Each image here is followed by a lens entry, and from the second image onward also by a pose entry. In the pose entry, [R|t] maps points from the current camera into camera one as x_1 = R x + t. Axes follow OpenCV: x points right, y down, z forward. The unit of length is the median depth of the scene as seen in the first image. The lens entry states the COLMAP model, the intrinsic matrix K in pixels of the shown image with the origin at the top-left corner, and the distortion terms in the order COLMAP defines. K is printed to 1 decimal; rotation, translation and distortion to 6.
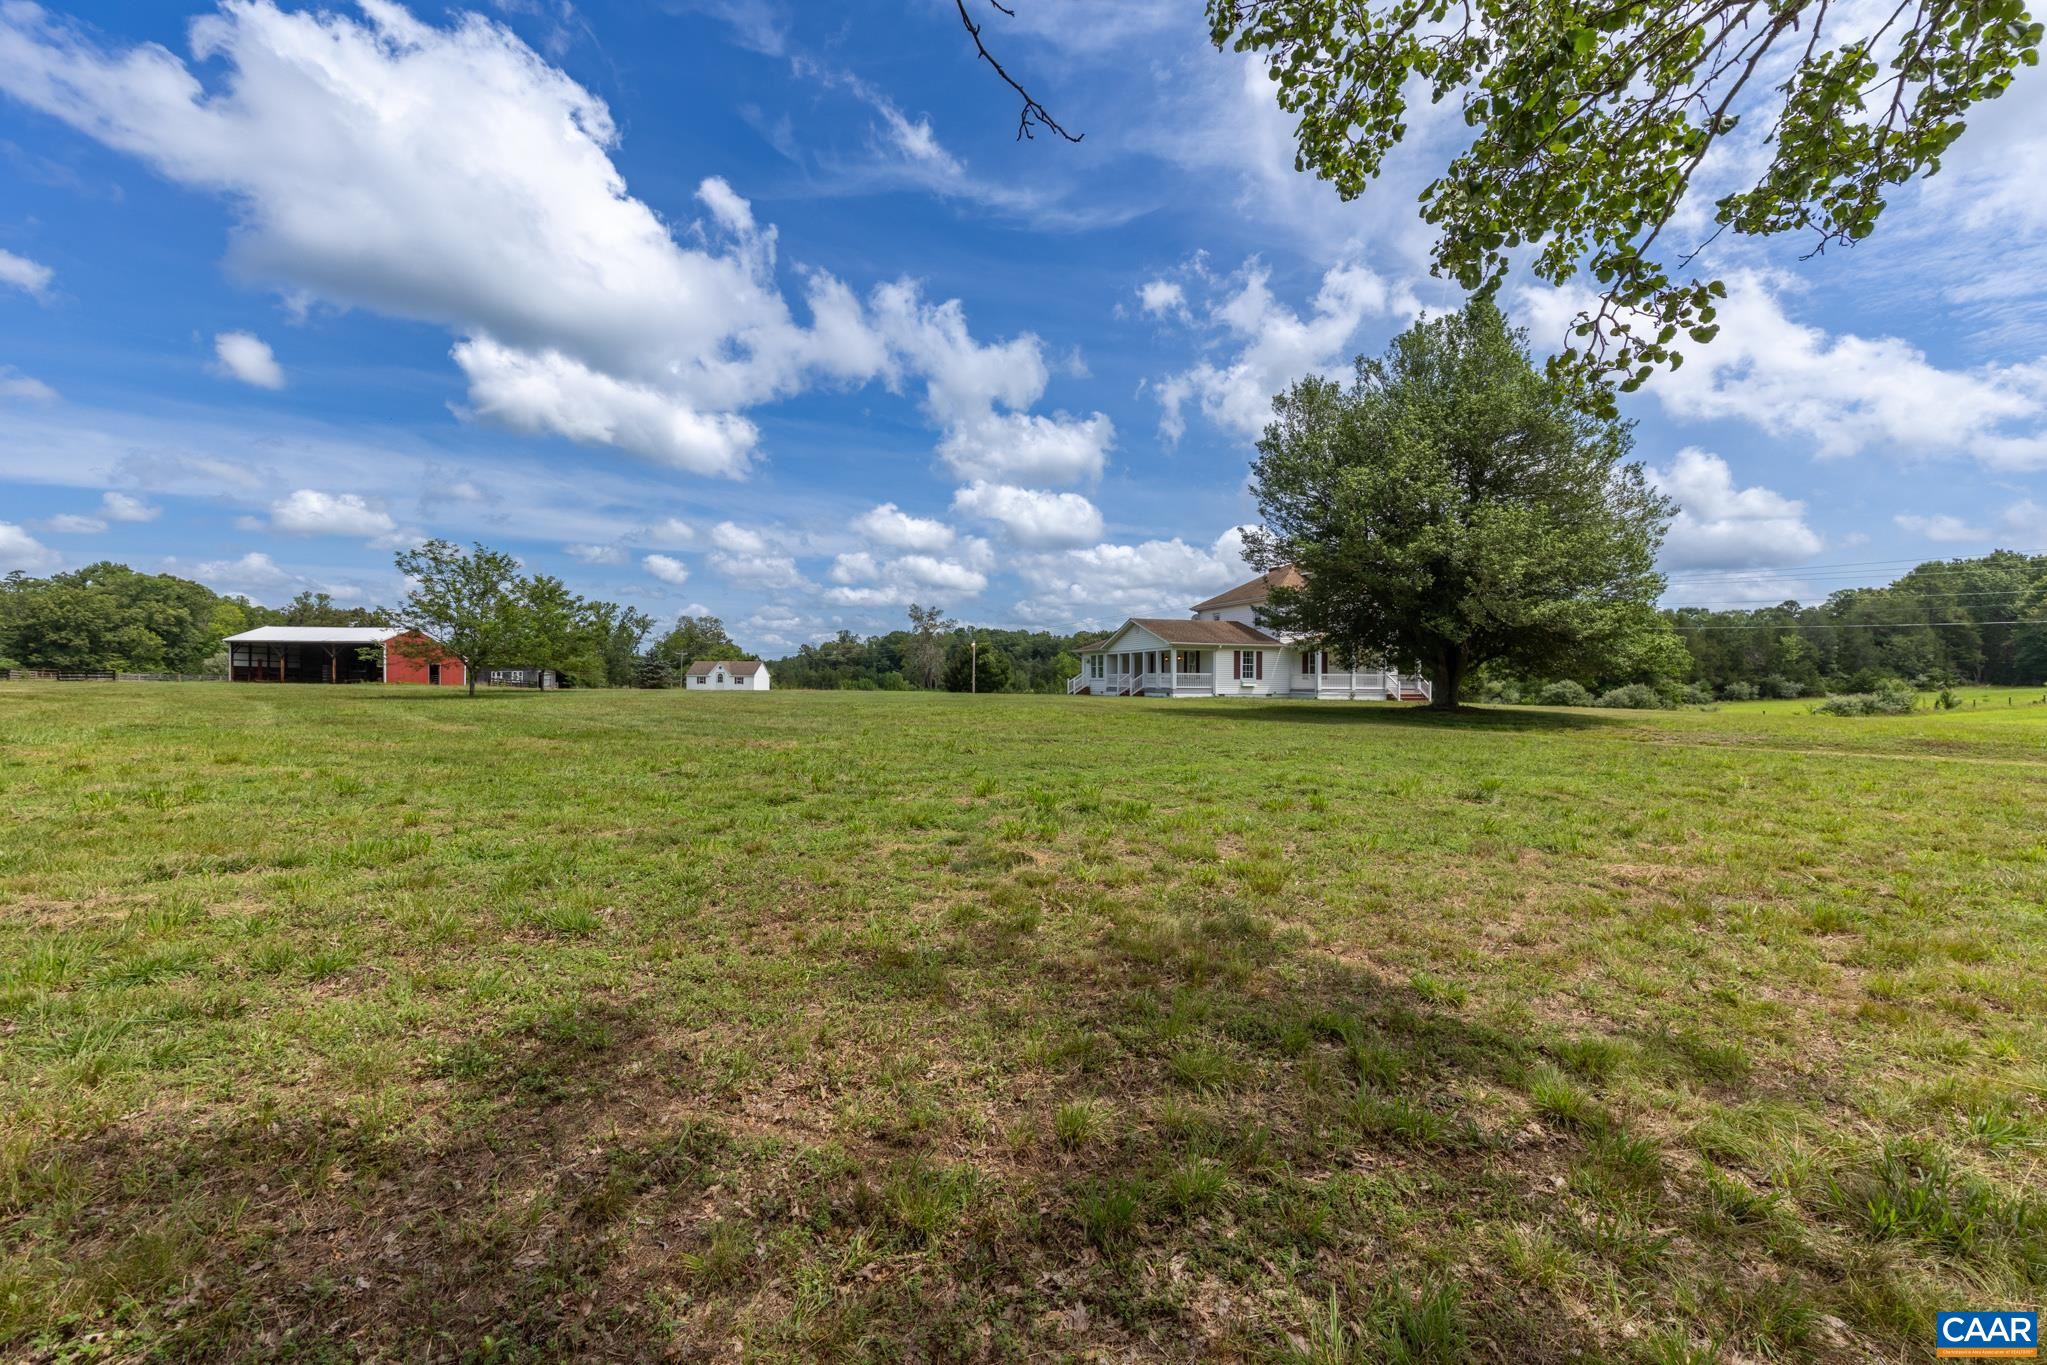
lens RADIAL K [[813.6, 0, 1023.5], [0, 813.6, 682.5], [0, 0, 1]] dist [-0.001919, -0.000406]
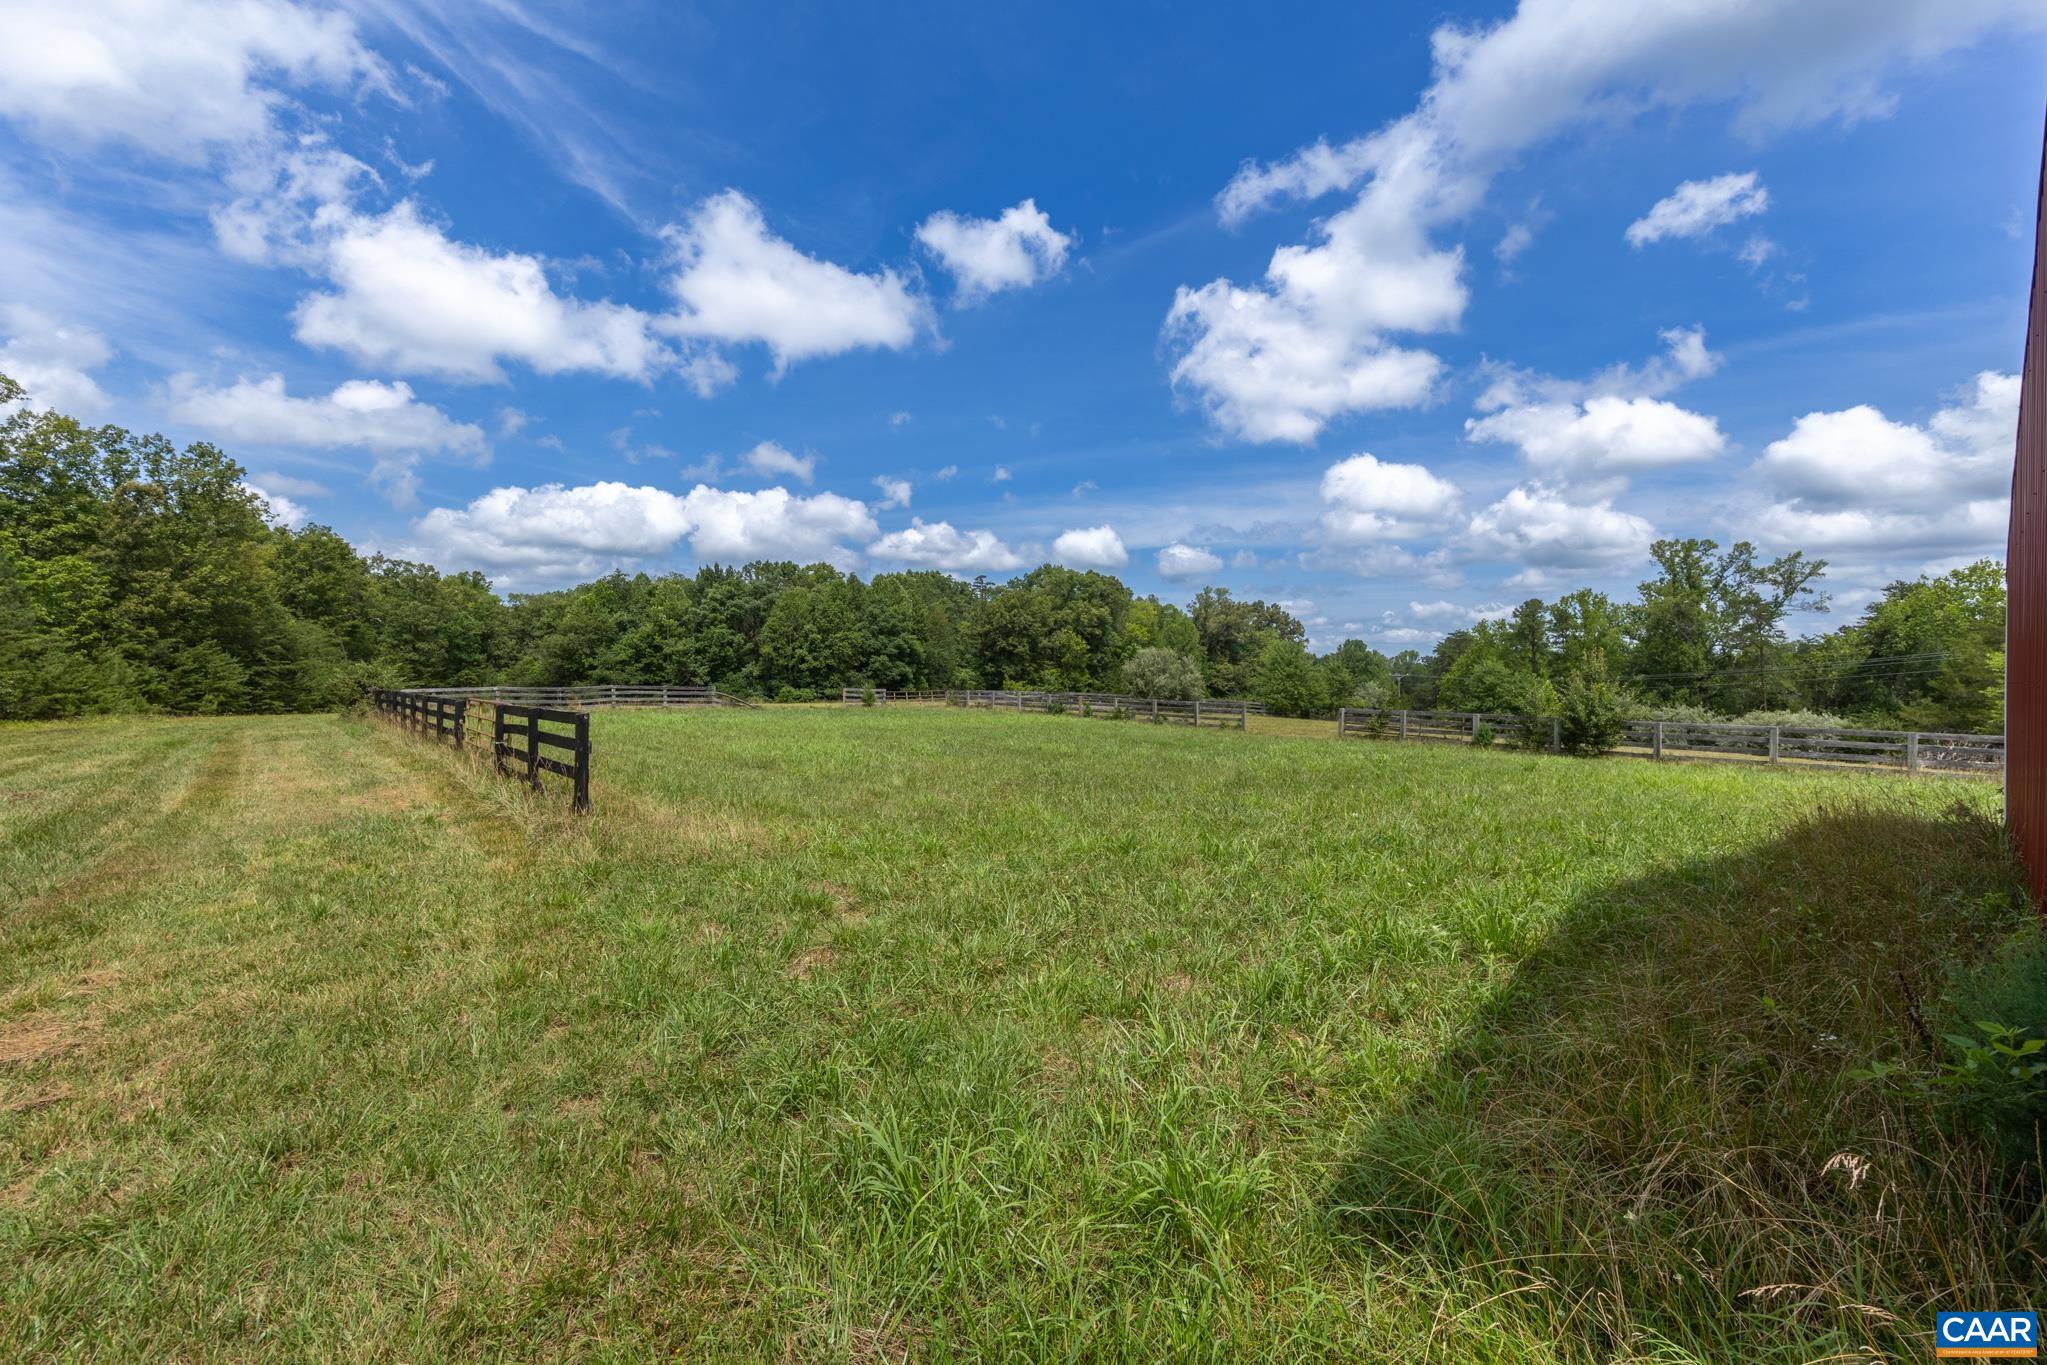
lens RADIAL K [[813.6, 0, 1023.5], [0, 813.6, 682.5], [0, 0, 1]] dist [-0.001919, -0.000406]
pose [[0.613098, -0.003583, -0.789999, -0.944511], [-0.000064, 0.999989, -0.004584, -0.018709], [0.790007, 0.002861, 0.613091, 0.935496]]
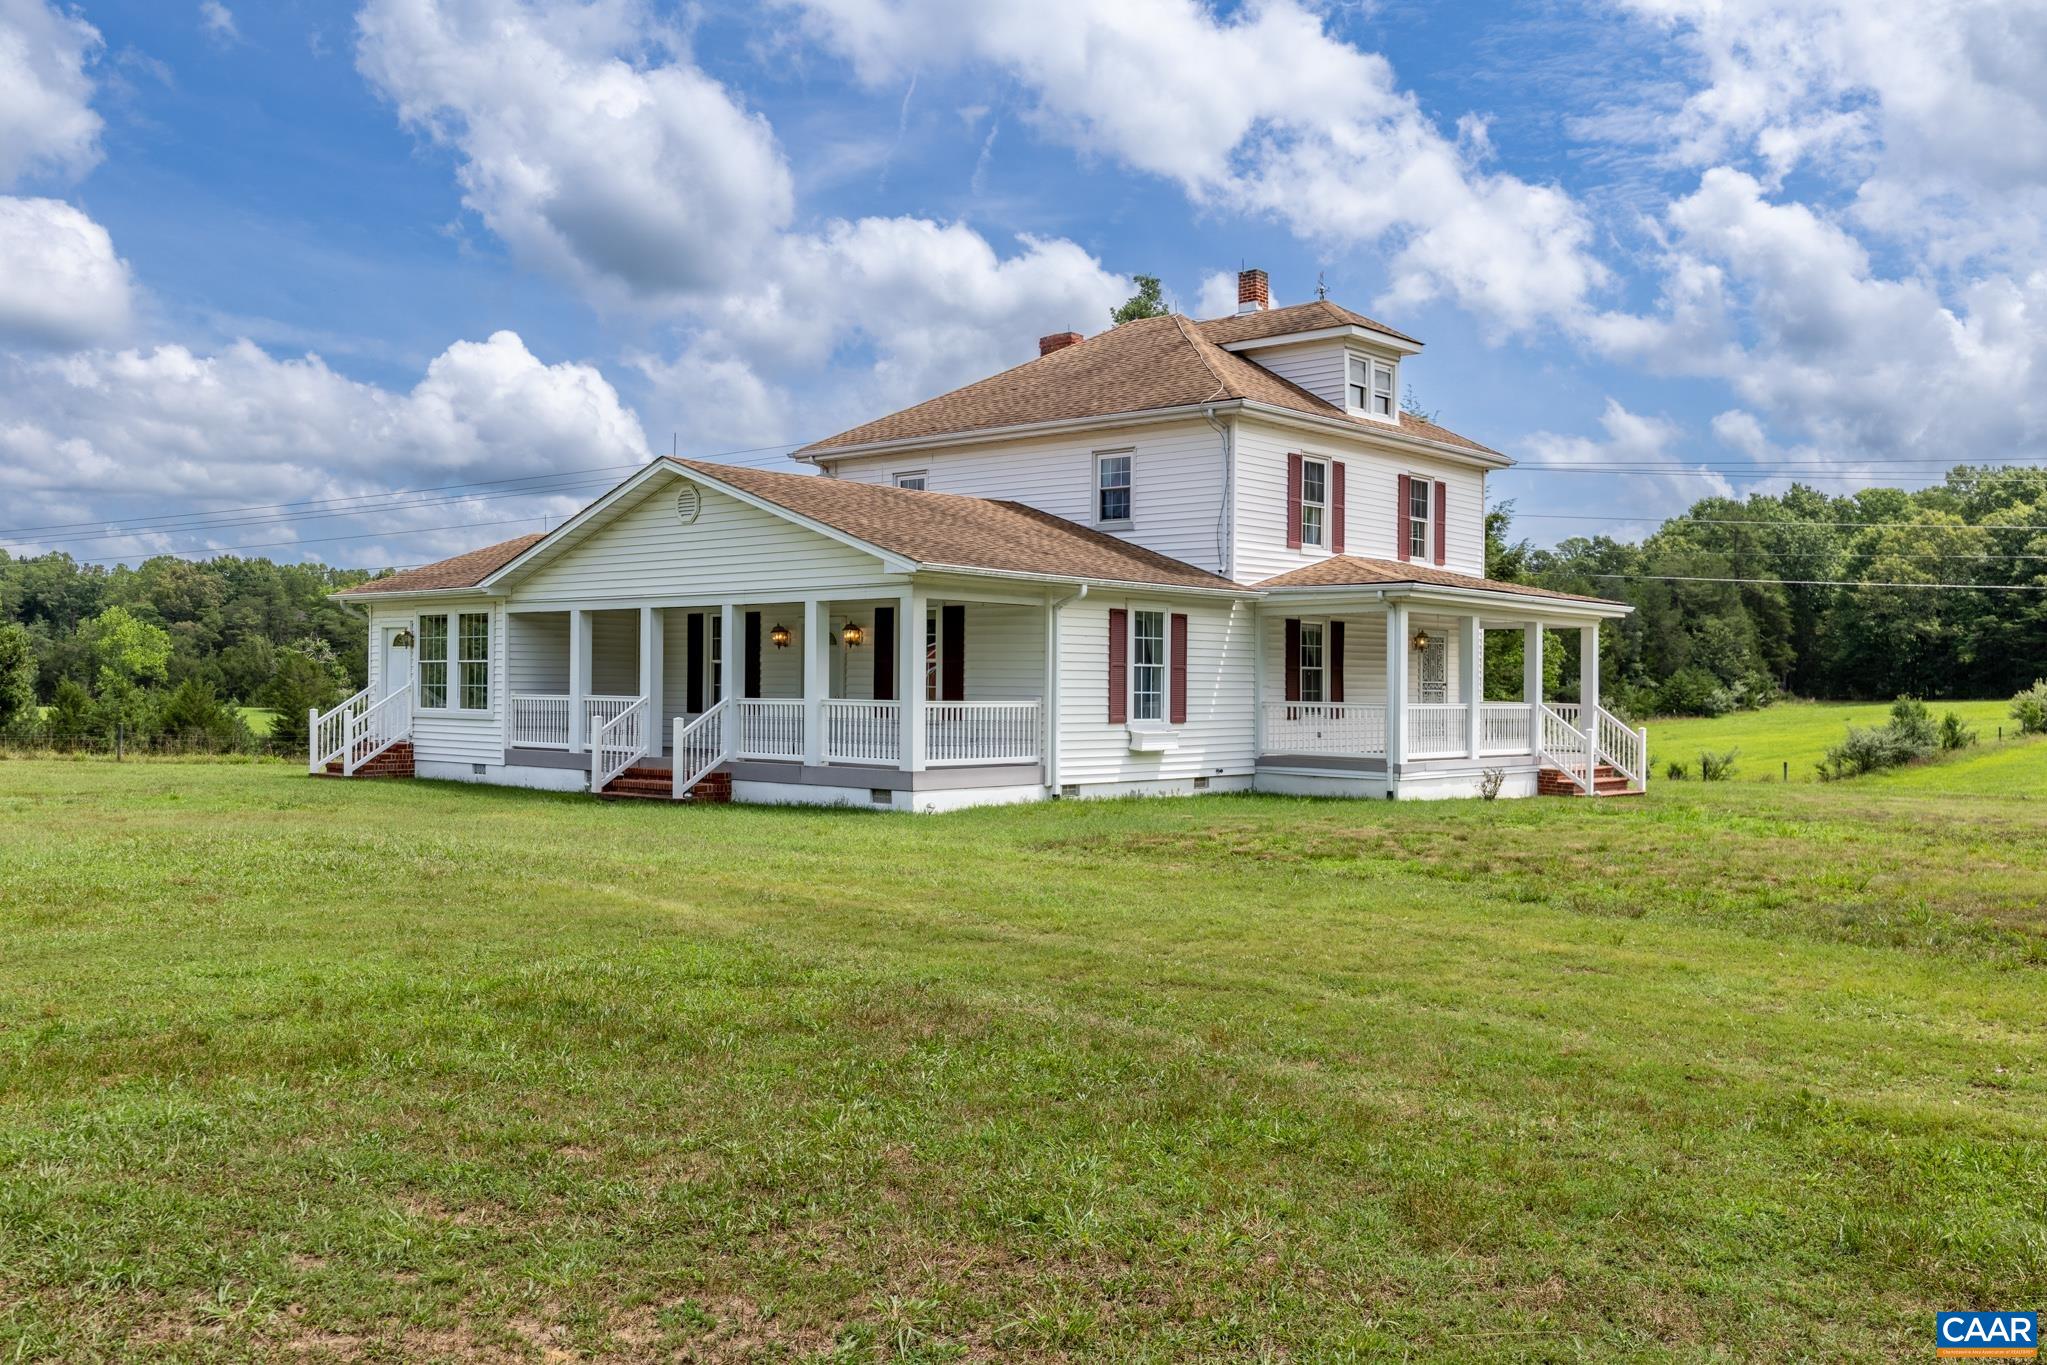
lens RADIAL K [[1689.5, 0, 1023.5], [0, 1689.5, 682.5], [0, 0, 1]] dist [-0.011533, -0.001600]
pose [[0.860539, 0.002939, 0.509377, -0.016459], [-0.002132, 0.999995, -0.002167, -0.009734], [-0.509381, 0.000779, 0.860541, 0.358440]]
